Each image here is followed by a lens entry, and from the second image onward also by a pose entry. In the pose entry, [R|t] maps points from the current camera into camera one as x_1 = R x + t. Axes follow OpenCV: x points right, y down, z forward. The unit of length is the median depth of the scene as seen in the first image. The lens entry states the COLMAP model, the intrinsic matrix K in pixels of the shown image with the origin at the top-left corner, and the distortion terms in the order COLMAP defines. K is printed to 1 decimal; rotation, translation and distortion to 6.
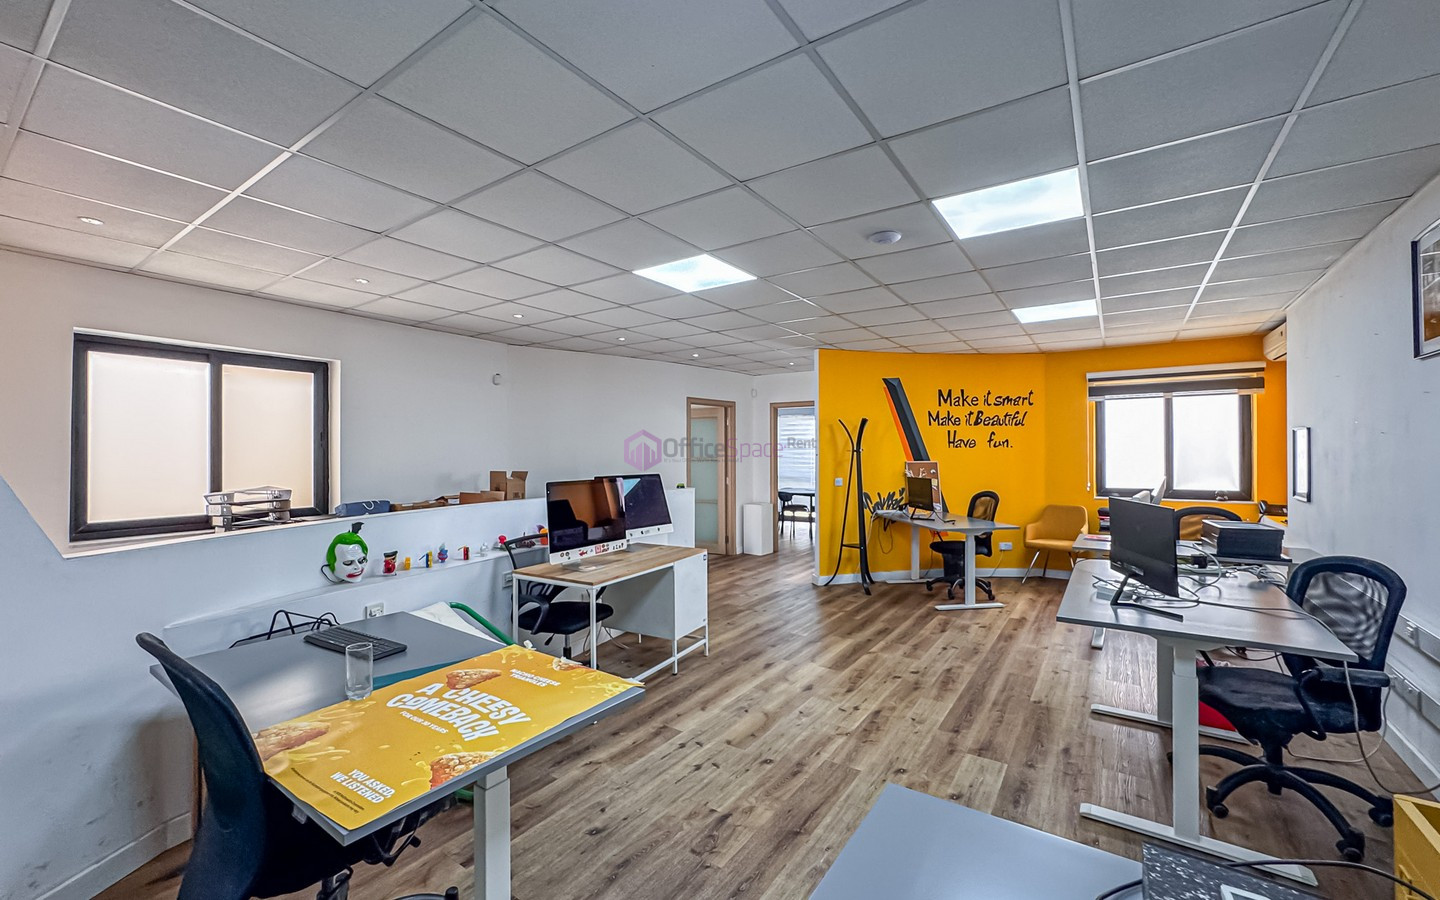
lens RADIAL K [[587.2, 0, 727.4], [0, 587.2, 450.0], [0, 0, 1]] dist [-0.032992, 0.014183]
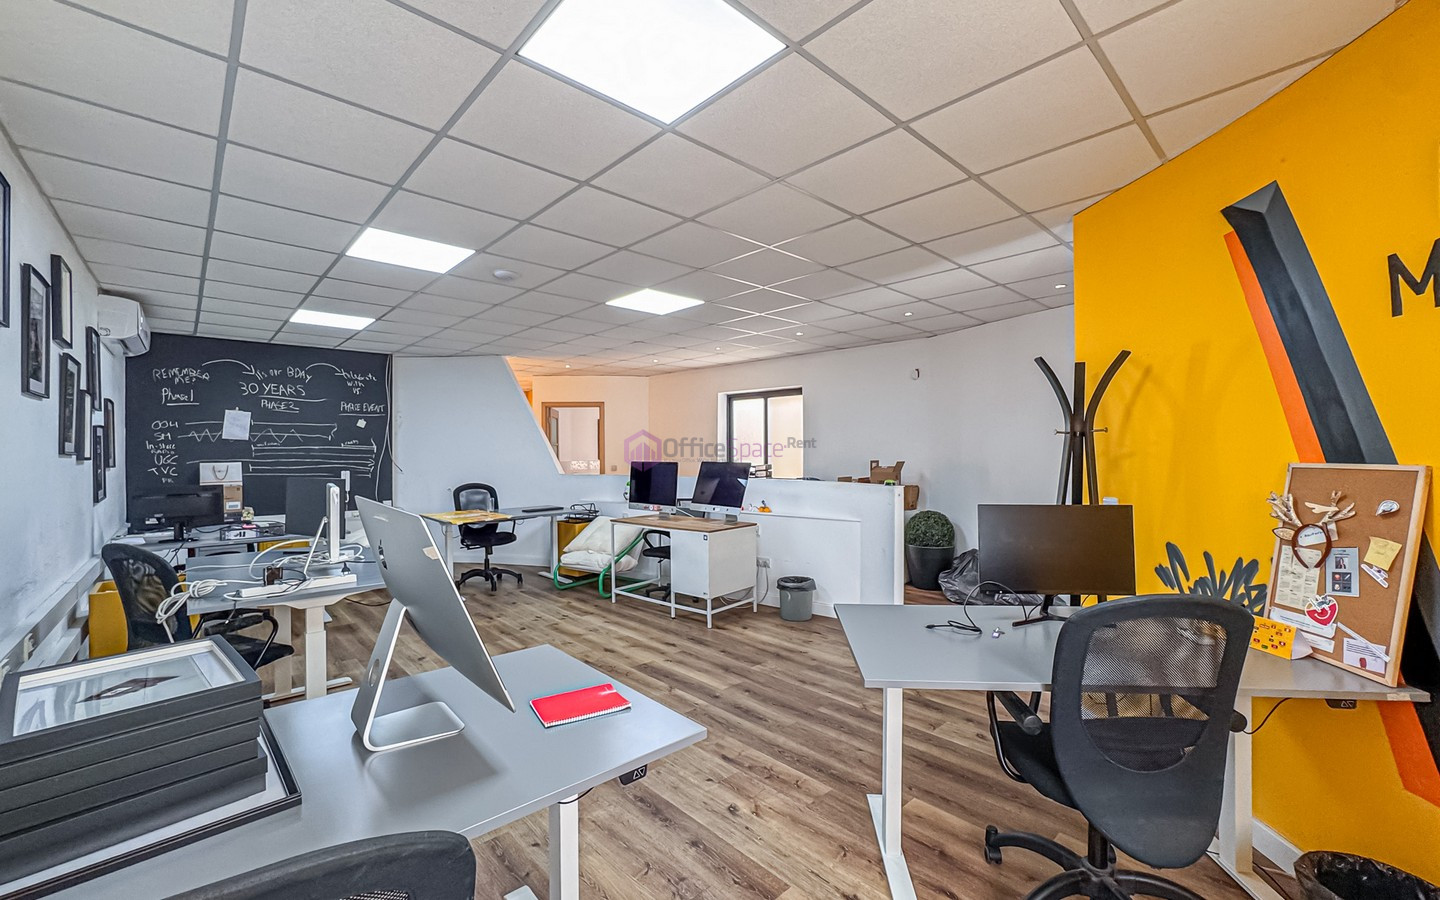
lens RADIAL K [[587.2, 0, 704.7], [0, 587.2, 453.6], [0, 0, 1]] dist [-0.032992, 0.014183]
pose [[-0.237299, 0.008688, -0.971398, 1.216208], [0.007802, 0.999945, 0.007037, 0.020457], [0.971405, -0.005909, -0.237354, 1.482222]]
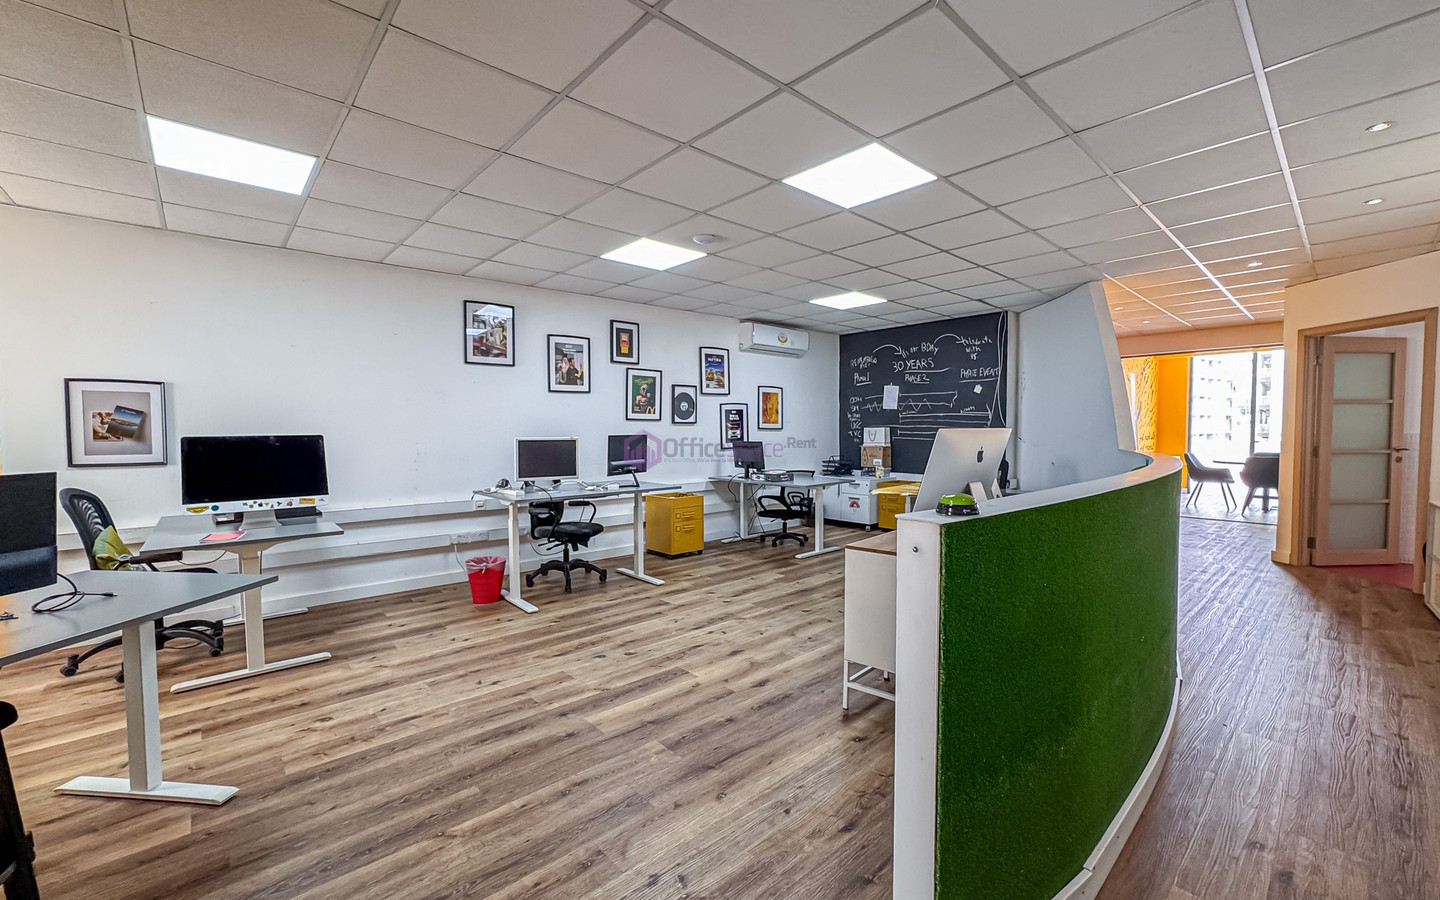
lens RADIAL K [[587.2, 0, 740.3], [0, 587.2, 450.3], [0, 0, 1]] dist [-0.032992, 0.014183]
pose [[-0.975665, -0.000747, 0.219263, -0.075989], [0.007249, 0.999338, 0.035662, 0.050522], [-0.219145, 0.036384, -0.975014, 1.944384]]
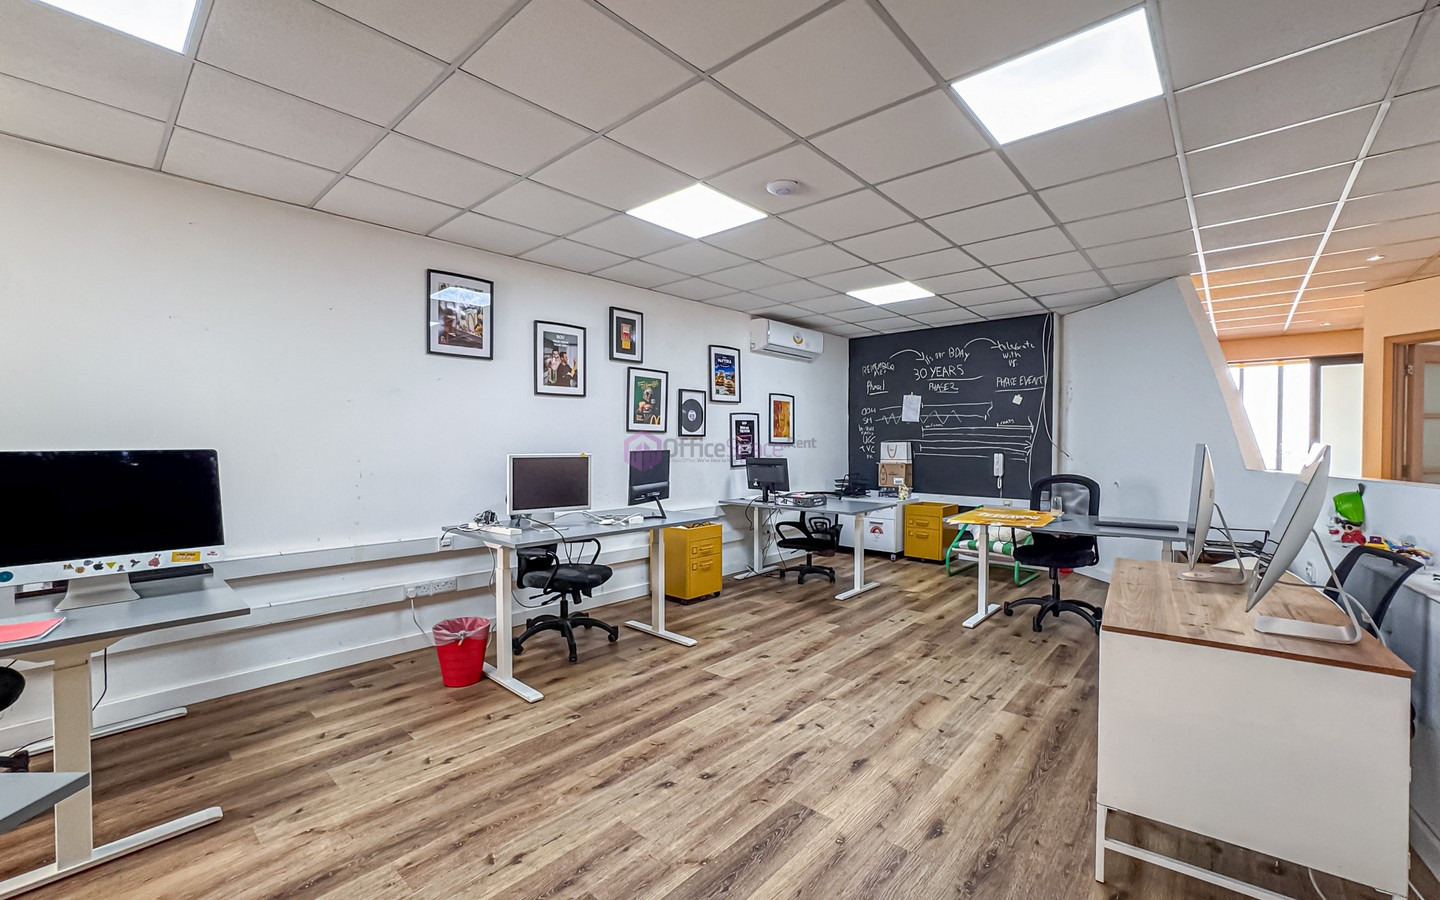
lens RADIAL K [[587.2, 0, 738.9], [0, 587.2, 451.4], [0, 0, 1]] dist [-0.032992, 0.014183]
pose [[-0.993416, 0.001064, 0.114560, 0.201295], [0.002709, 0.999895, 0.014204, 0.048846], [-0.114533, 0.014421, -0.993315, 1.692226]]
